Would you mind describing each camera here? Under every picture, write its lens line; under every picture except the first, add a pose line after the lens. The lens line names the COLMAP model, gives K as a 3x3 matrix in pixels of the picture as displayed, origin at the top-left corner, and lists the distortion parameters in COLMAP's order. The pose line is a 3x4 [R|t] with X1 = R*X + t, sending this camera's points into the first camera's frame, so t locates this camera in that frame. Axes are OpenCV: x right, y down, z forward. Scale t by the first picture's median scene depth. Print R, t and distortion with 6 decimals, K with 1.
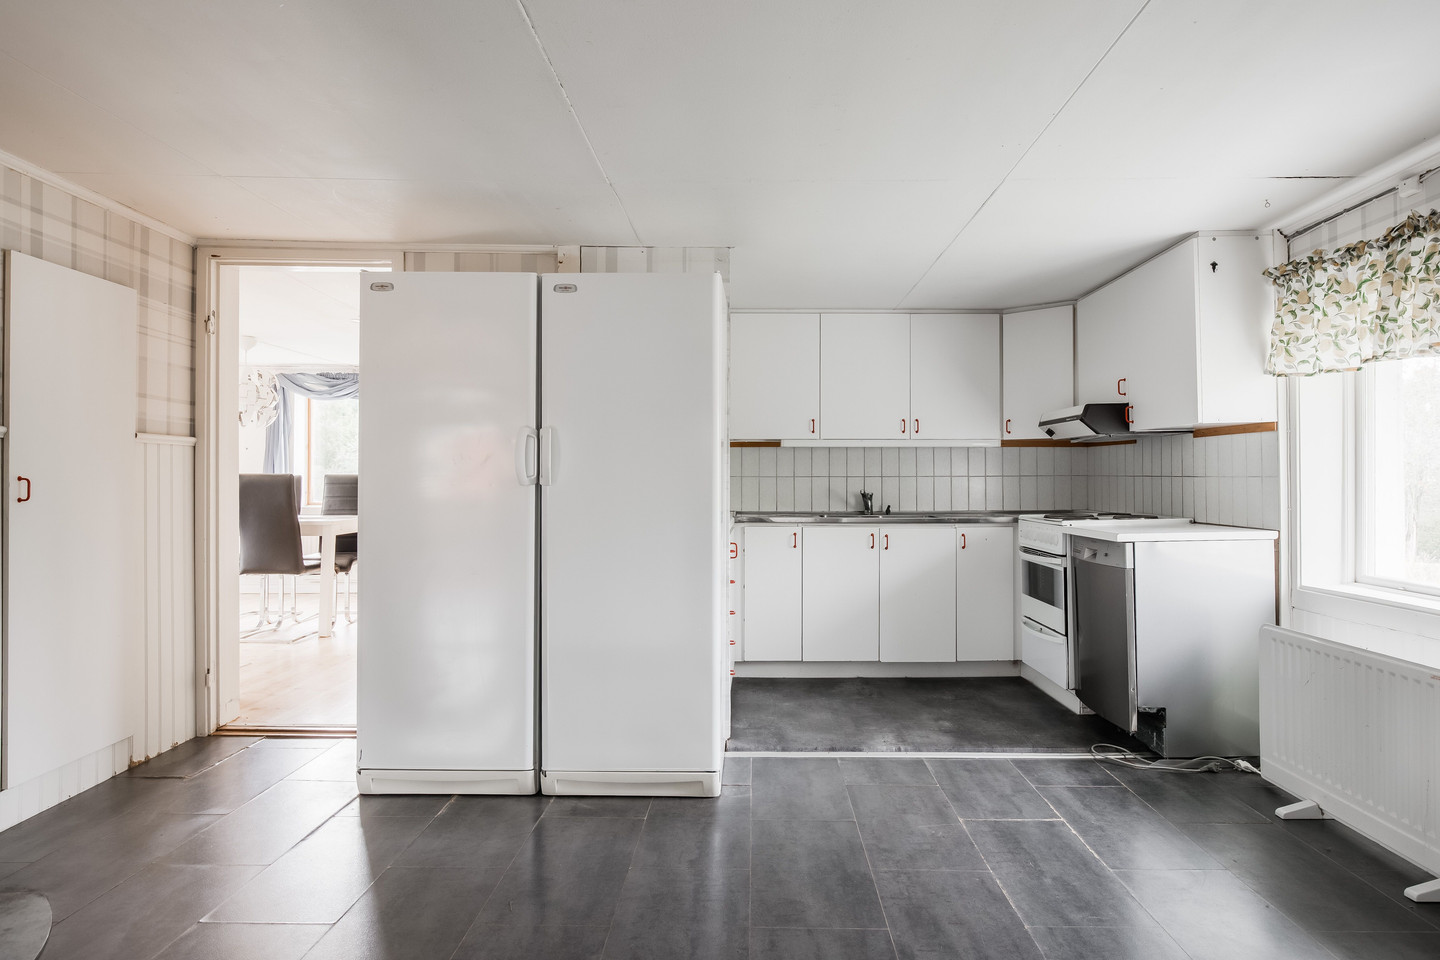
lens RADIAL K [[848.0, 0, 758.8], [0, 848.0, 471.1], [0, 0, 1]] dist [-0.010210, 0.002664]
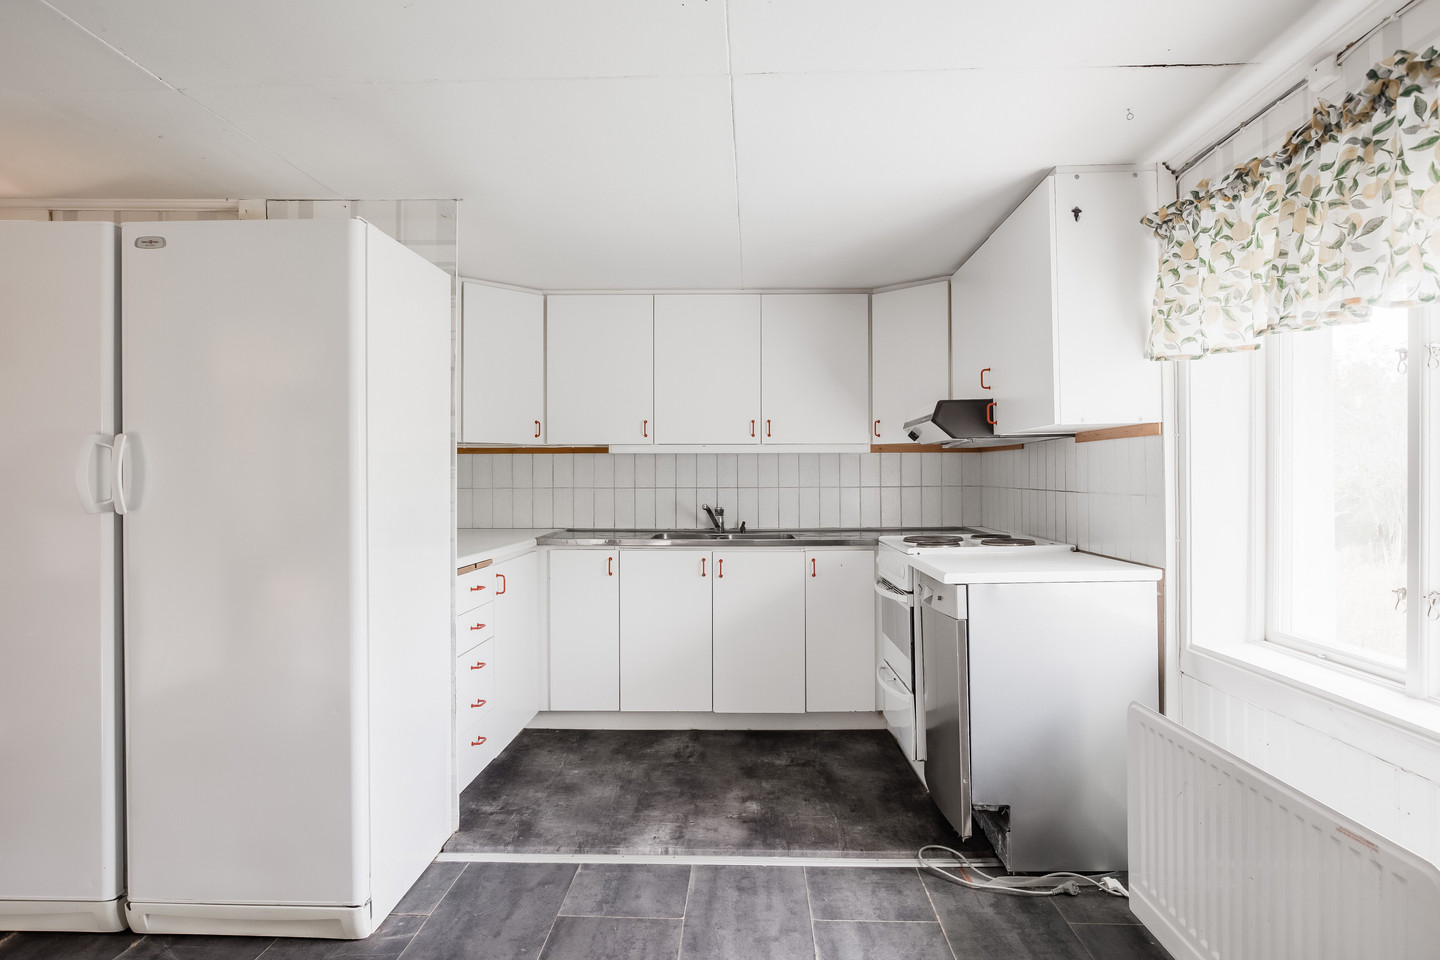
lens RADIAL K [[848.0, 0, 716.9], [0, 848.0, 478.3], [0, 0, 1]] dist [-0.010210, 0.002664]
pose [[0.999744, -0.001448, -0.022582, 0.239500], [0.001616, 0.999971, 0.007442, -0.015534], [0.022570, -0.007476, 0.999717, 0.248299]]
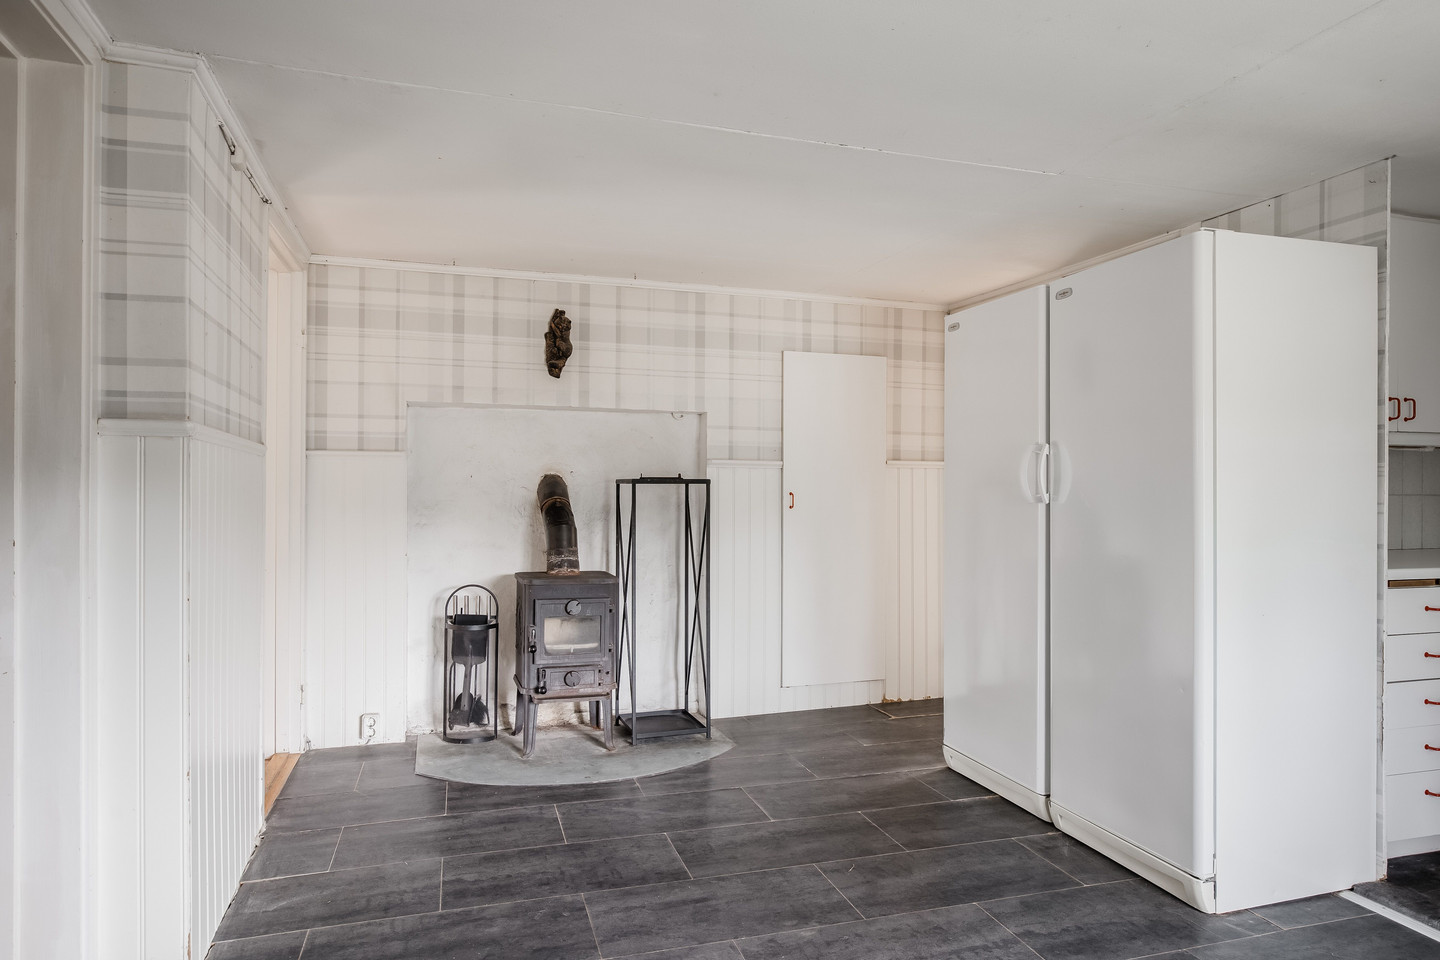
lens RADIAL K [[848.0, 0, 715.5], [0, 848.0, 490.2], [0, 0, 1]] dist [-0.010210, 0.002664]
pose [[0.302581, 0.002006, -0.953122, 0.478093], [0.001889, 0.999995, 0.002704, -0.001549], [0.953122, -0.002618, 0.302575, 0.304258]]
